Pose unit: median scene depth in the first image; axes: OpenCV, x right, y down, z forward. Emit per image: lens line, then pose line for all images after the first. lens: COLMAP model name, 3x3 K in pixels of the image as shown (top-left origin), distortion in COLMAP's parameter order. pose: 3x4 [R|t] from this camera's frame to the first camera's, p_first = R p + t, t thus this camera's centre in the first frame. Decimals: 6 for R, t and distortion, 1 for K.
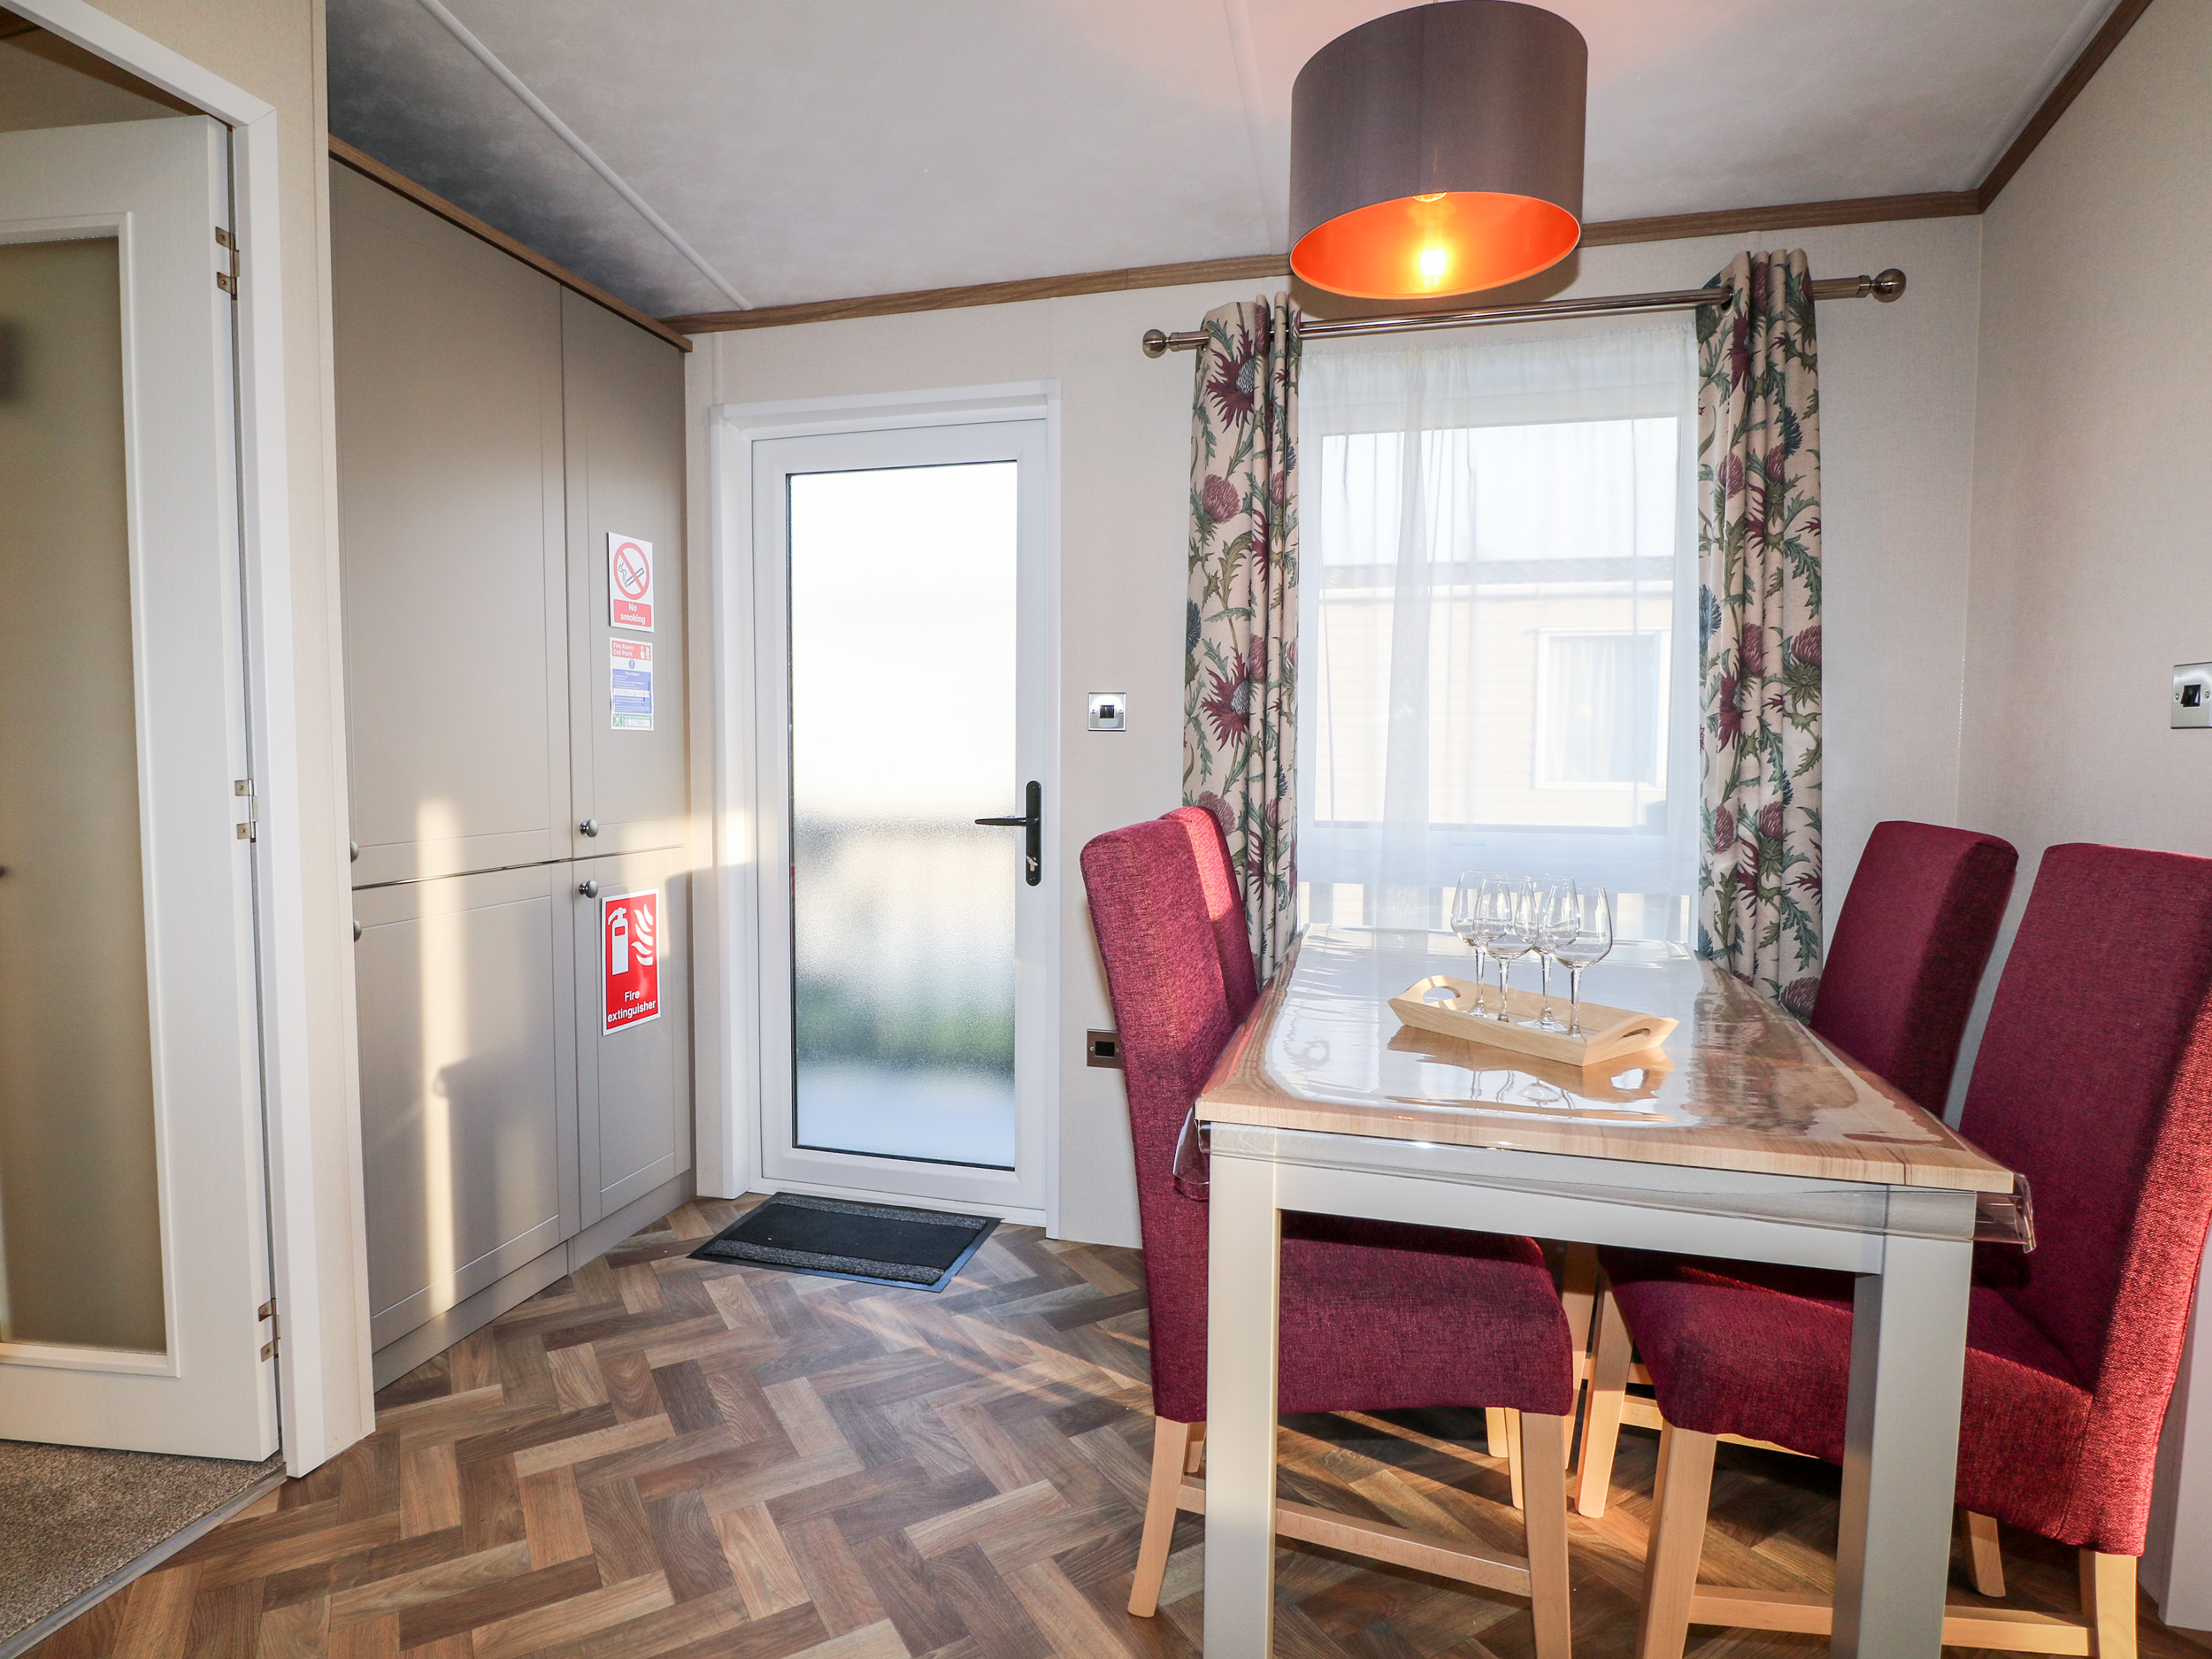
lens RADIAL K [[1177.0, 0, 1111.8], [0, 1177.0, 820.7], [0, 0, 1]] dist [0.000786, -0.013345]
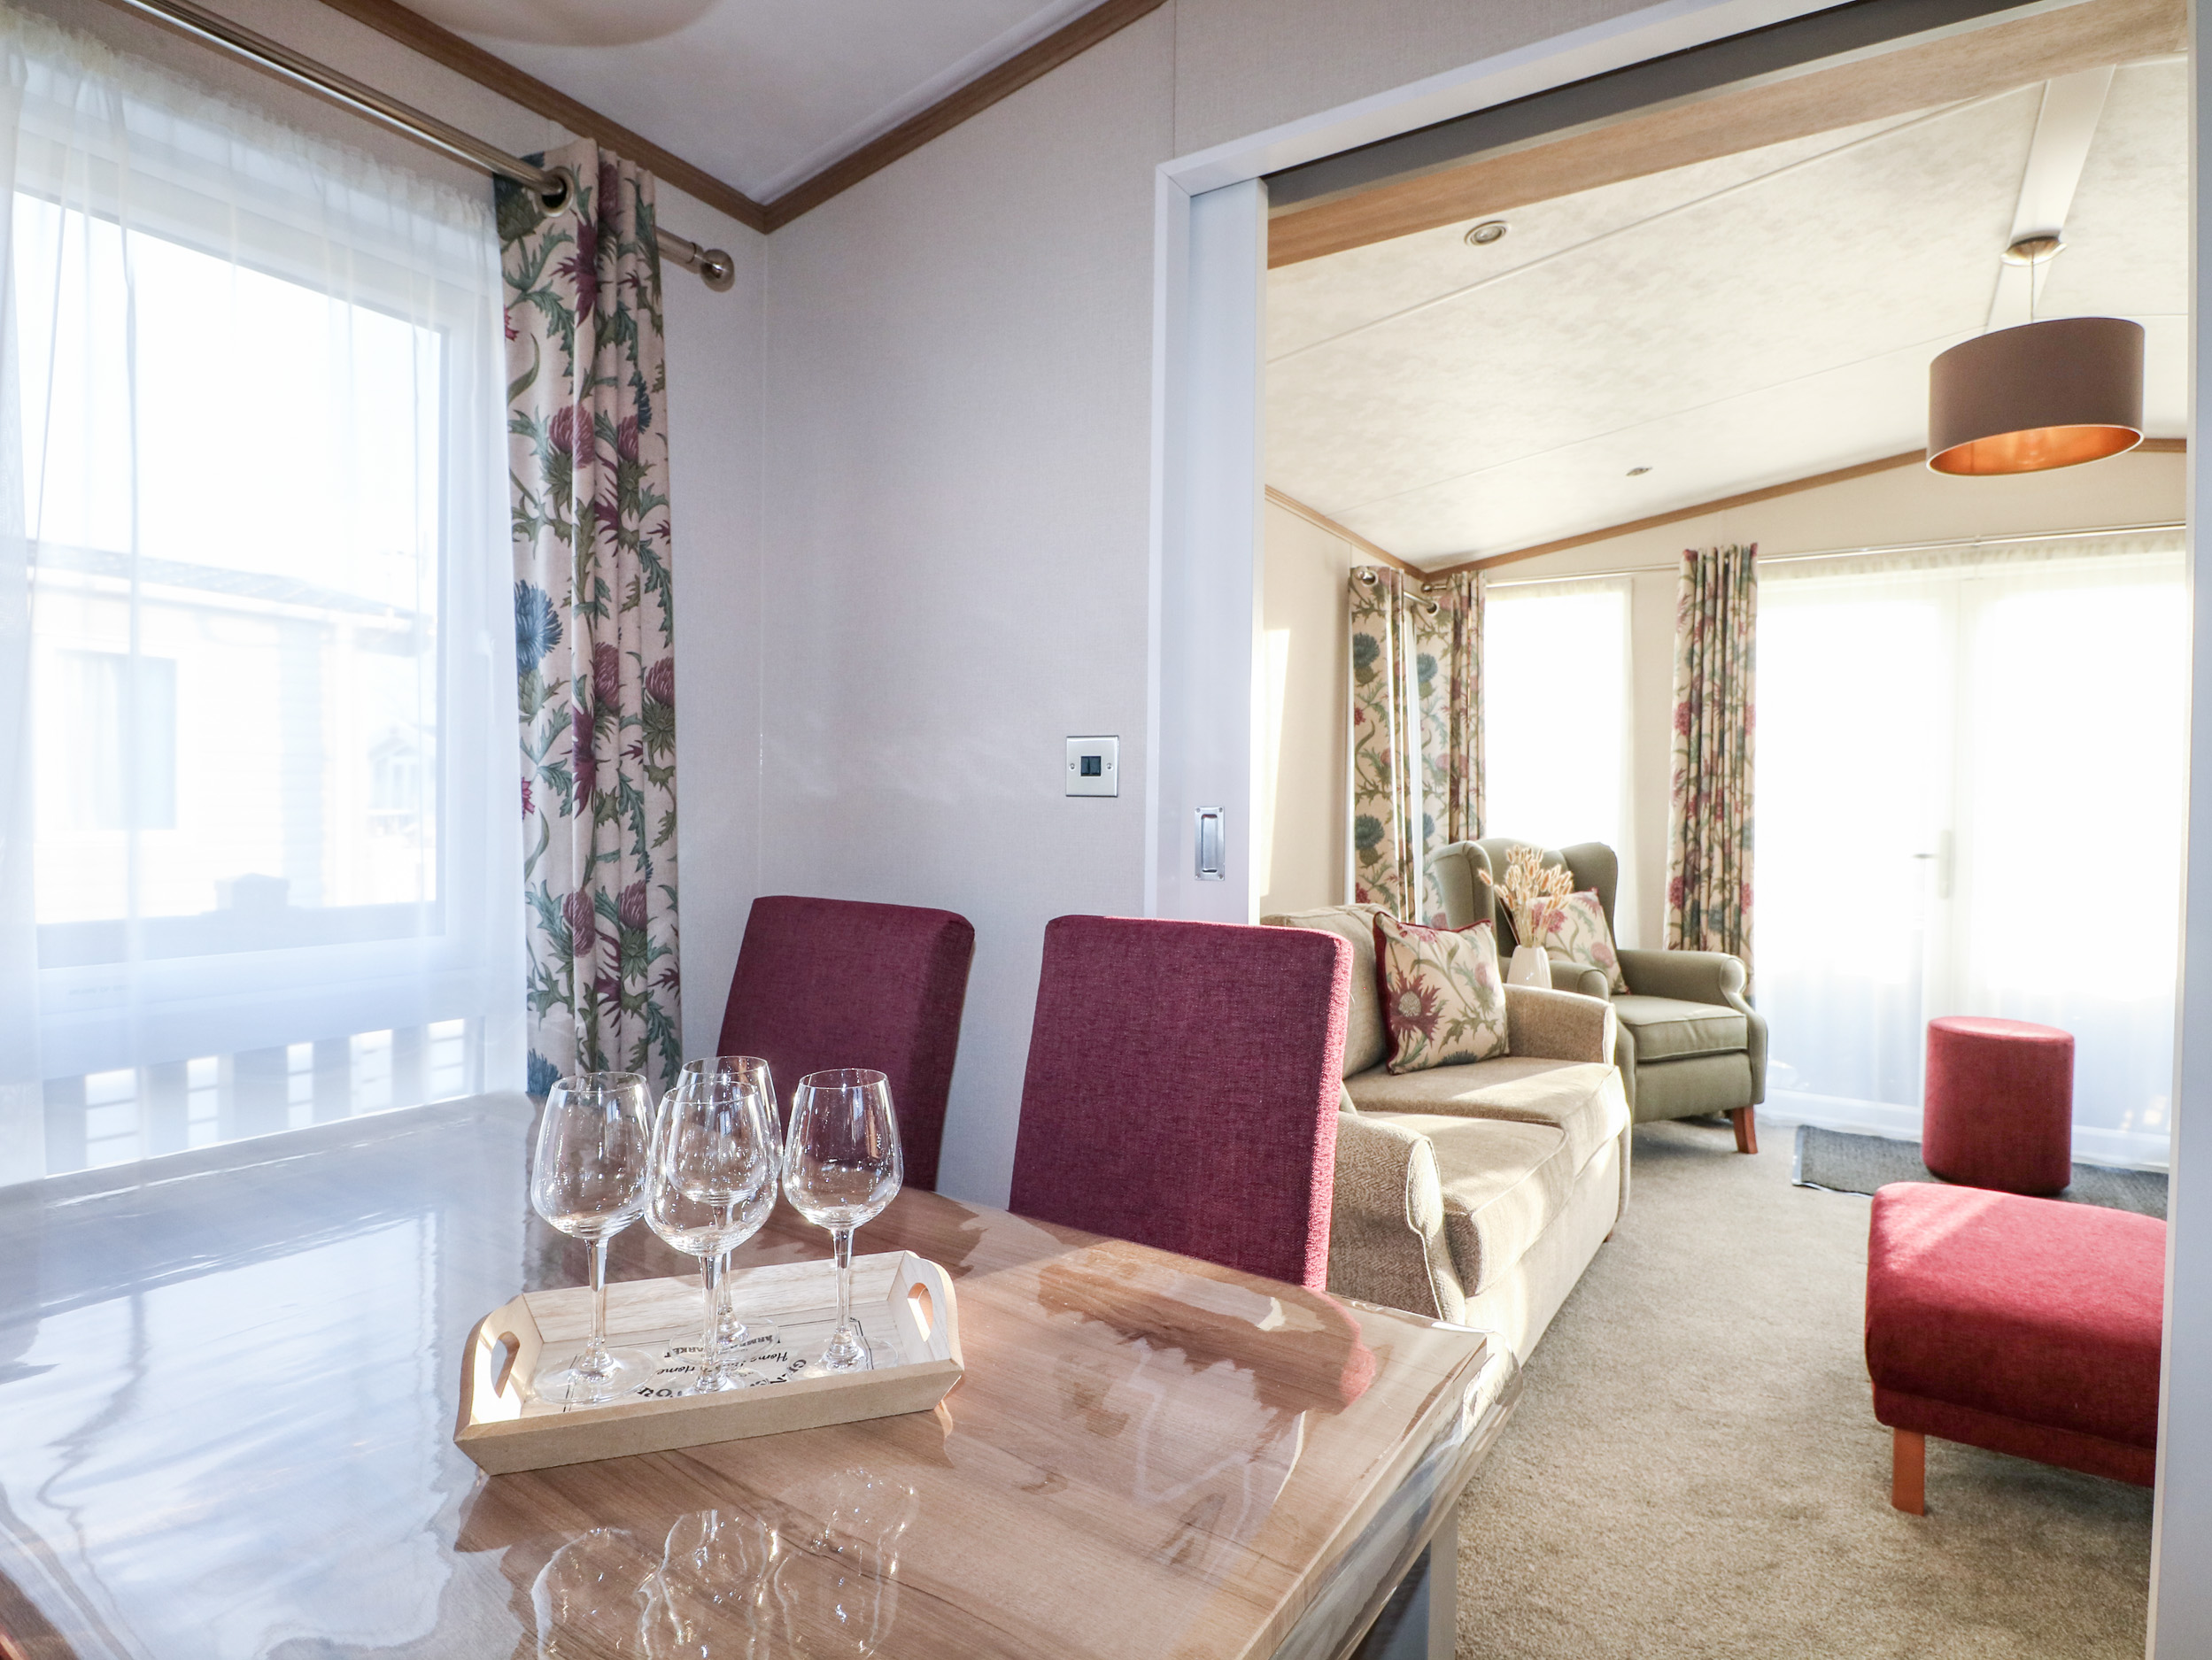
lens RADIAL K [[1176.9, 0, 1111.8], [0, 1176.9, 821.2], [0, 0, 1]] dist [0.000786, -0.013345]
pose [[0.320176, -0.017189, 0.947202, -0.061196], [0.046700, 0.998906, 0.002341, -0.042243], [-0.946206, 0.043484, 0.320628, 0.463115]]
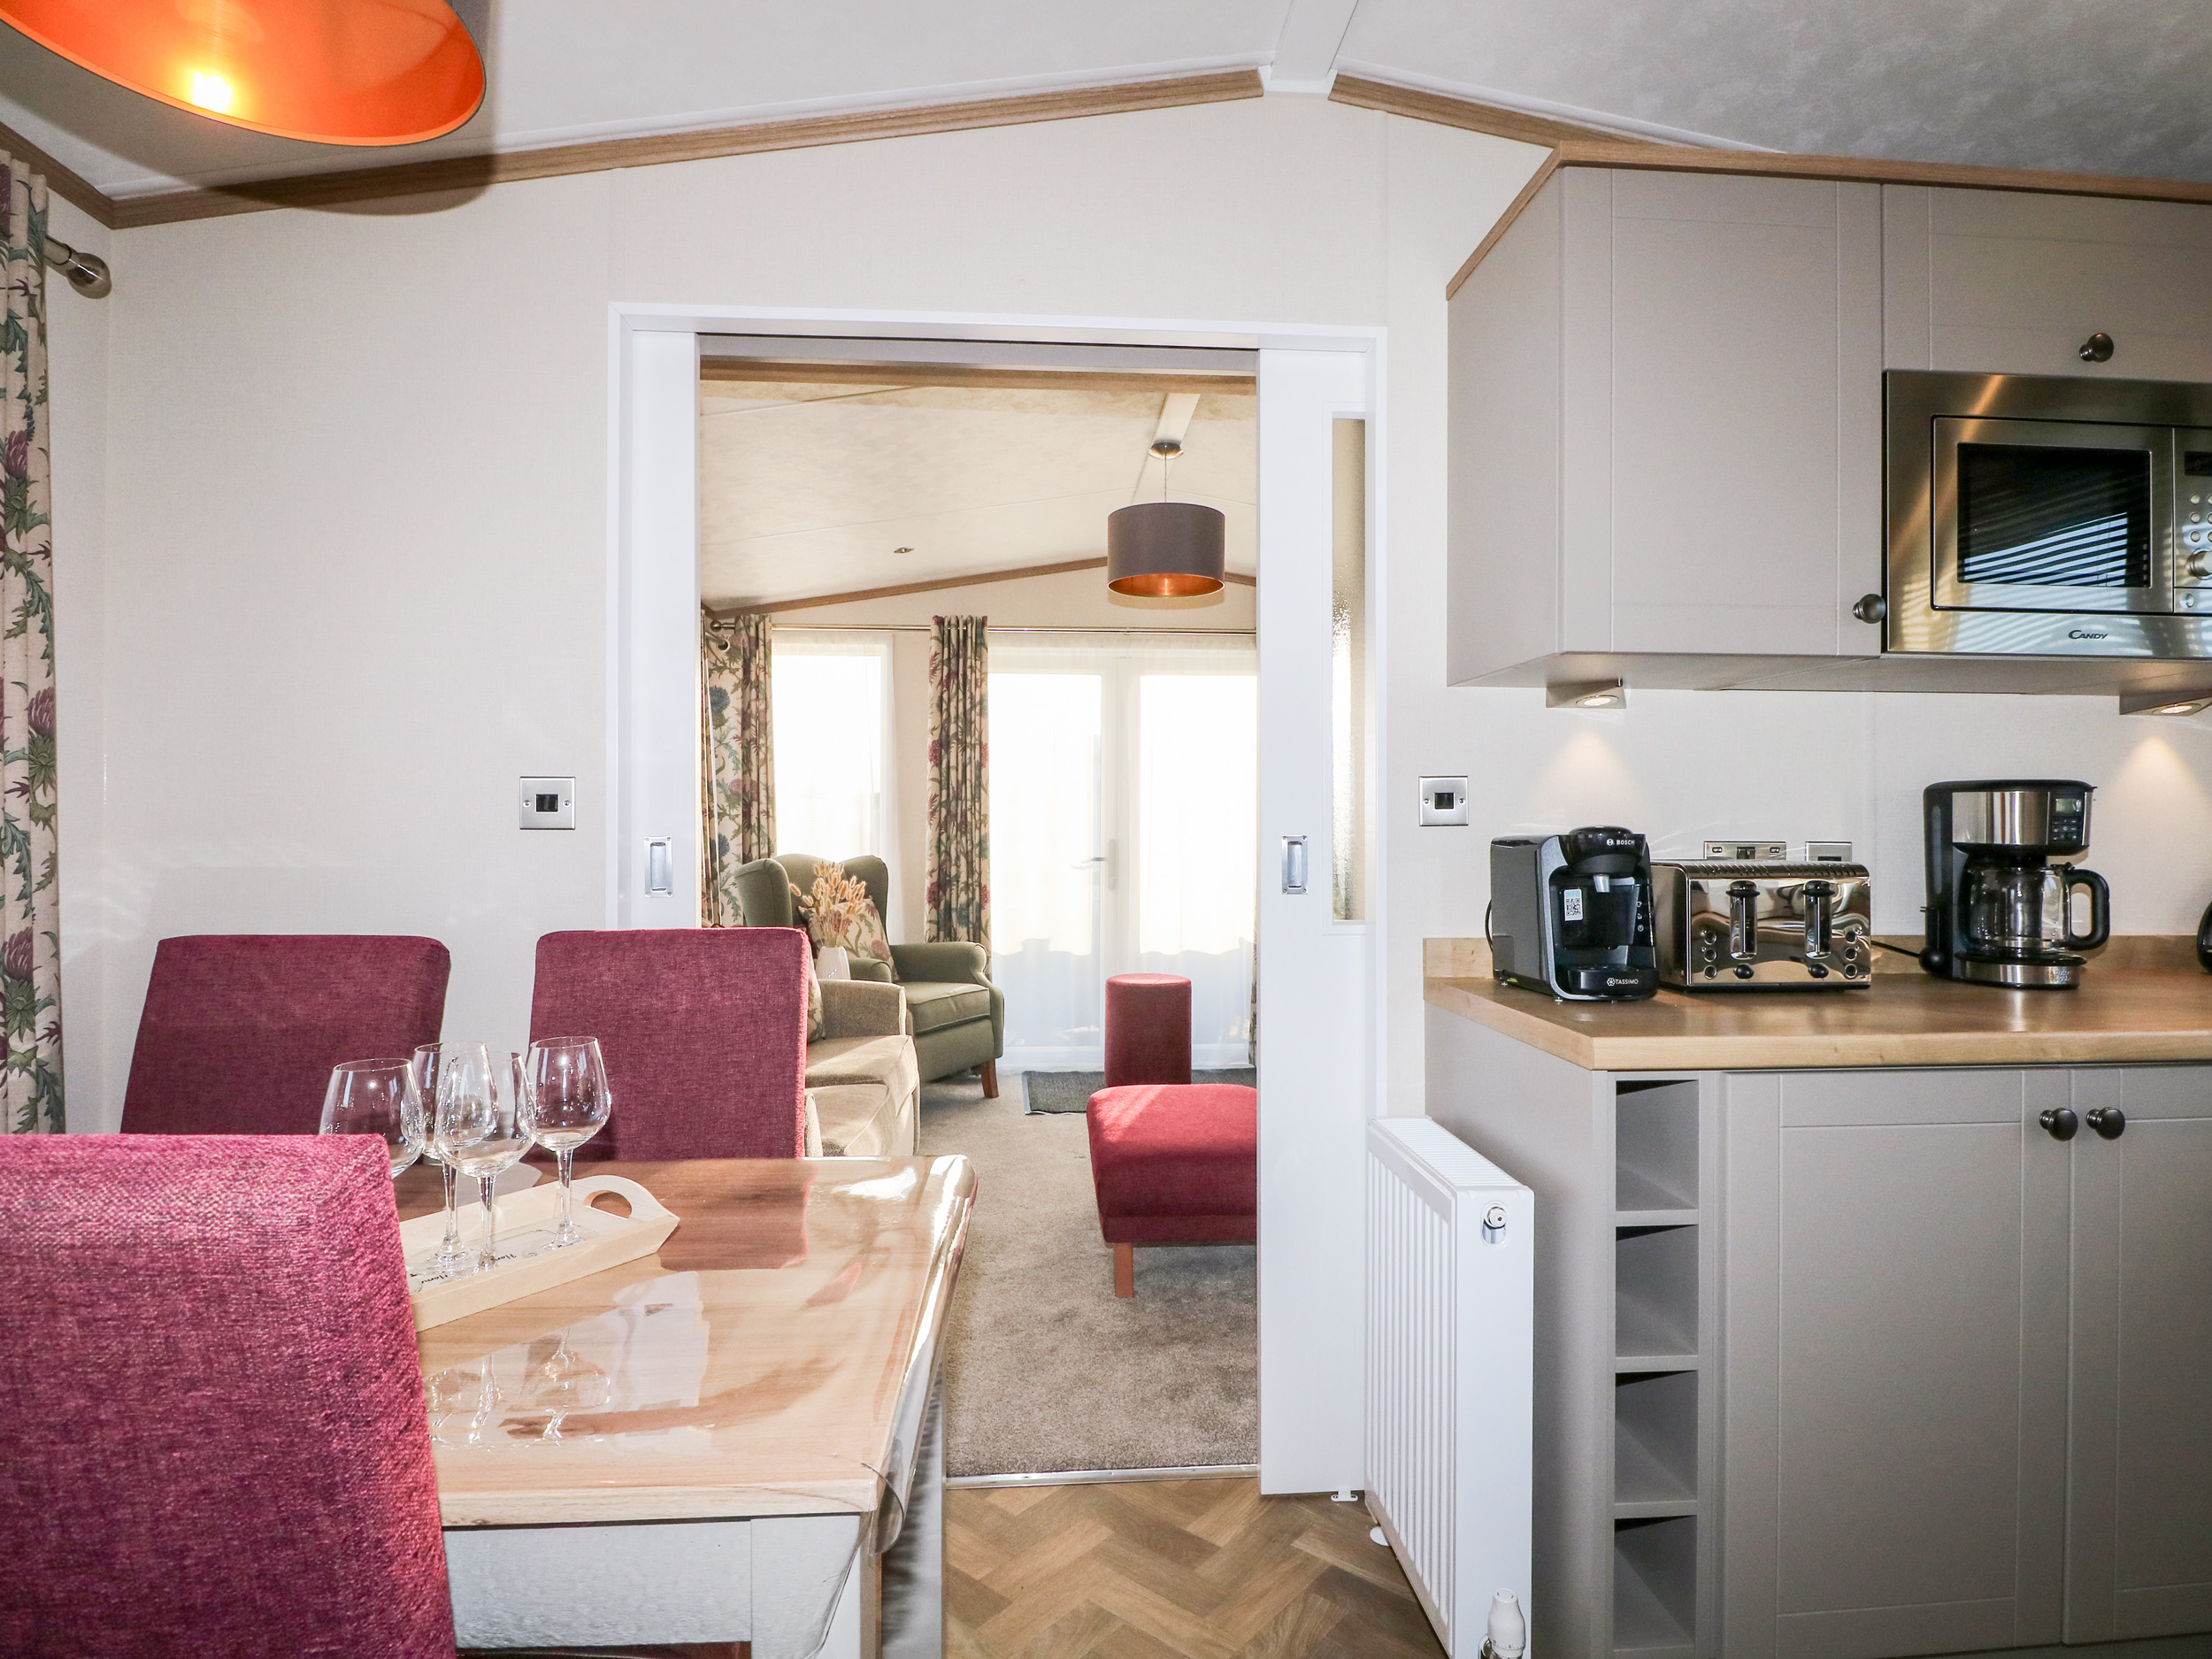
lens RADIAL K [[1177.0, 0, 1111.8], [0, 1177.0, 820.7], [0, 0, 1]] dist [0.000786, -0.013345]
pose [[-0.306713, -0.003835, 0.951794, -0.306334], [0.055791, 0.998200, 0.022001, -0.059676], [-0.950165, 0.059850, -0.305947, 0.590045]]
